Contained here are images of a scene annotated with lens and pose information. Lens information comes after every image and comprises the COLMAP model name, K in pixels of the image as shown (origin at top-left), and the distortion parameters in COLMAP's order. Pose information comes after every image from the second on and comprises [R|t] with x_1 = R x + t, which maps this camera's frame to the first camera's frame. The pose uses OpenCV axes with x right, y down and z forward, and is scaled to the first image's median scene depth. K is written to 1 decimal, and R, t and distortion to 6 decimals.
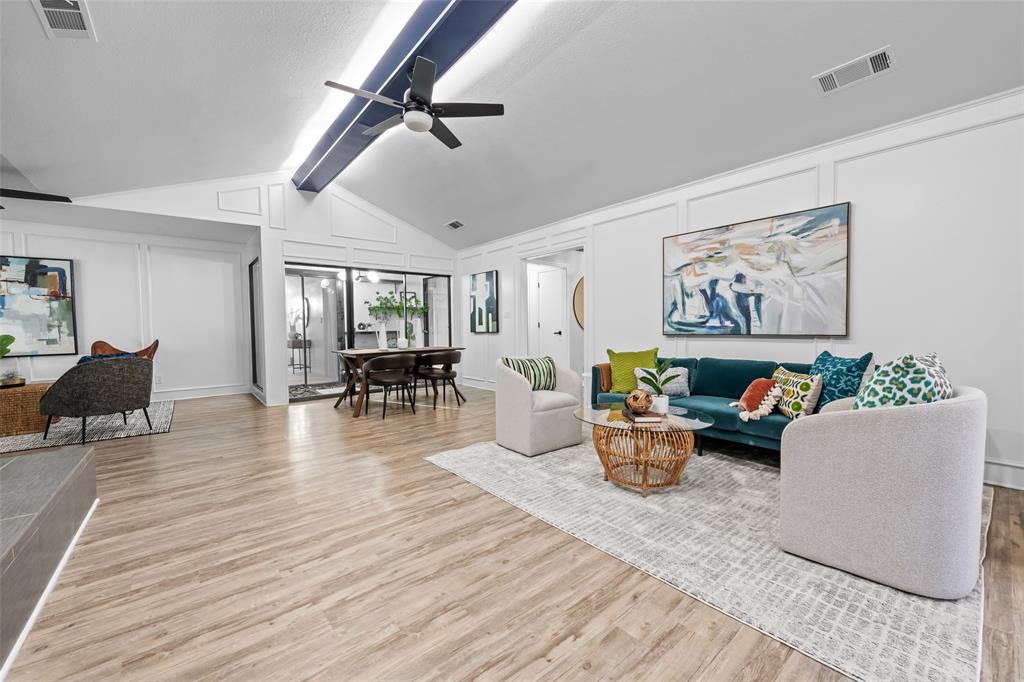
lens RADIAL K [[405.6, 0, 513.8], [0, 405.6, 342.3], [0, 0, 1]] dist [0.001385, -0.002764]
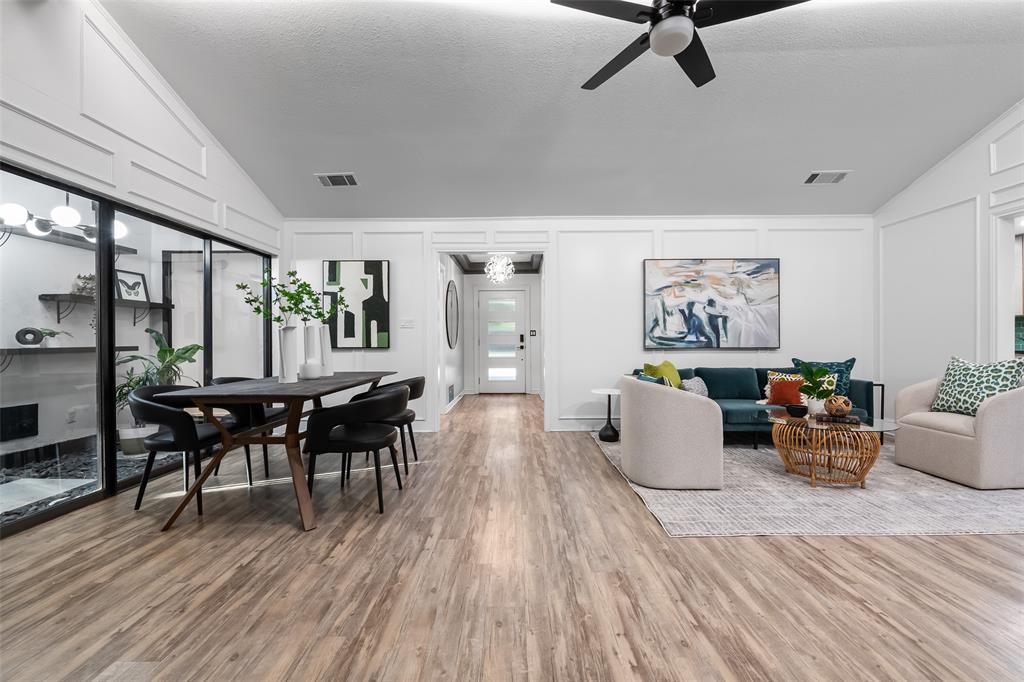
lens RADIAL K [[405.6, 0, 513.8], [0, 405.6, 342.3], [0, 0, 1]] dist [0.001385, -0.002764]
pose [[0.638798, 0.005585, 0.769354, -0.703345], [0.024926, 0.999298, -0.027951, -0.014377], [-0.768970, 0.037031, 0.638211, 0.597775]]
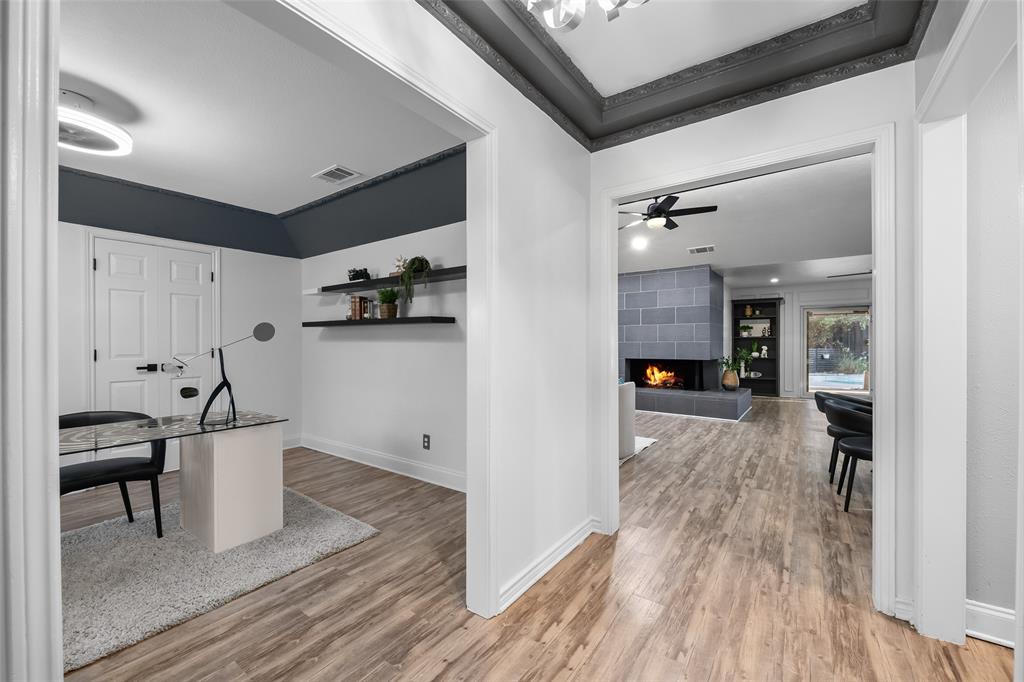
lens RADIAL K [[405.6, 0, 513.8], [0, 405.6, 342.3], [0, 0, 1]] dist [0.001385, -0.002764]
pose [[-0.966522, 0.008412, -0.256445, 0.536181], [-0.001712, 0.999229, 0.039228, -0.107308], [0.256577, 0.038353, -0.965763, 1.813179]]
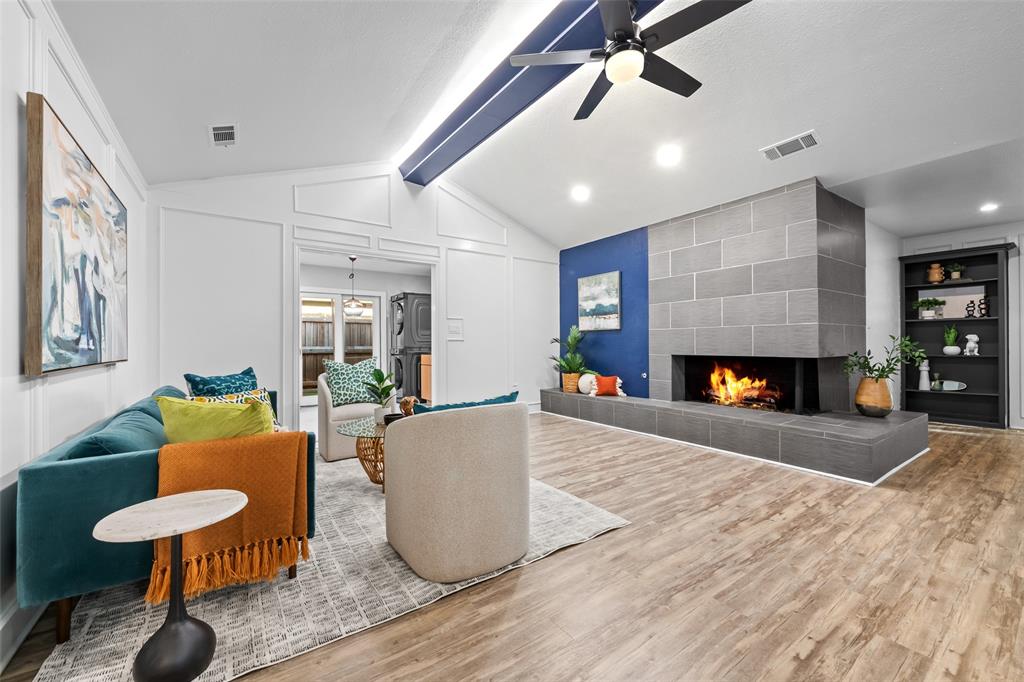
lens RADIAL K [[405.6, 0, 513.8], [0, 405.6, 342.3], [0, 0, 1]] dist [0.001385, -0.002764]
pose [[-0.997028, 0.018453, 0.074798, -0.058646], [0.021048, 0.999199, 0.034047, -0.050353], [-0.074110, 0.035521, -0.996617, 1.351401]]
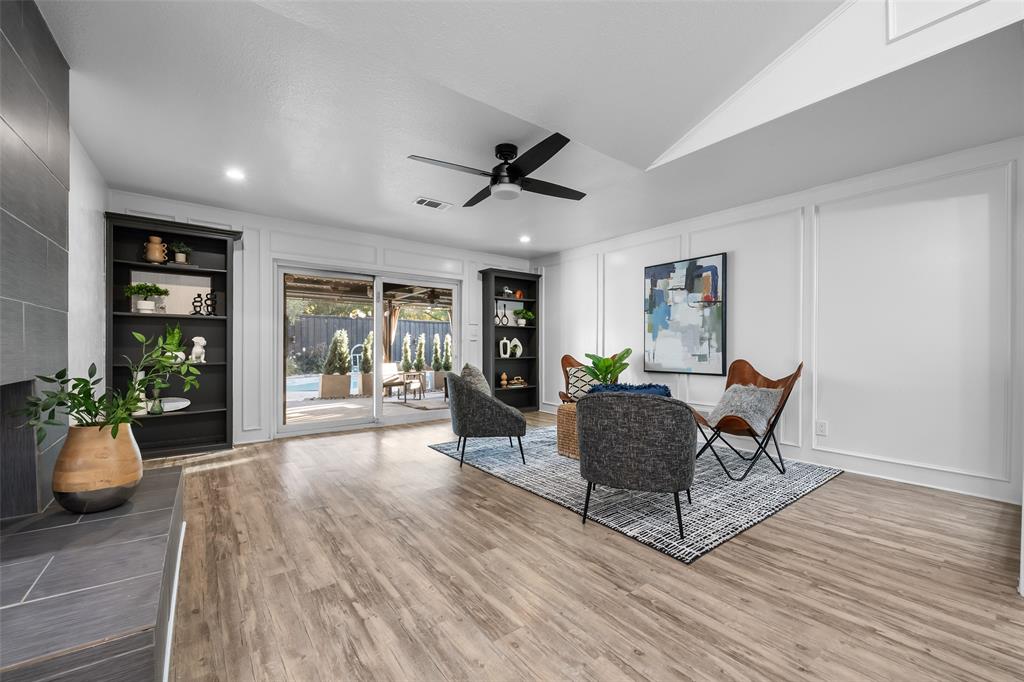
lens RADIAL K [[409.2, 0, 512.5], [0, 409.2, 346.7], [0, 0, 1]] dist [0.000293, -0.000436]
pose [[-0.033025, 0.013659, -0.999361, -0.389131], [-0.041968, 0.999006, 0.015041, -0.025873], [0.998573, 0.042438, -0.032419, 0.822485]]
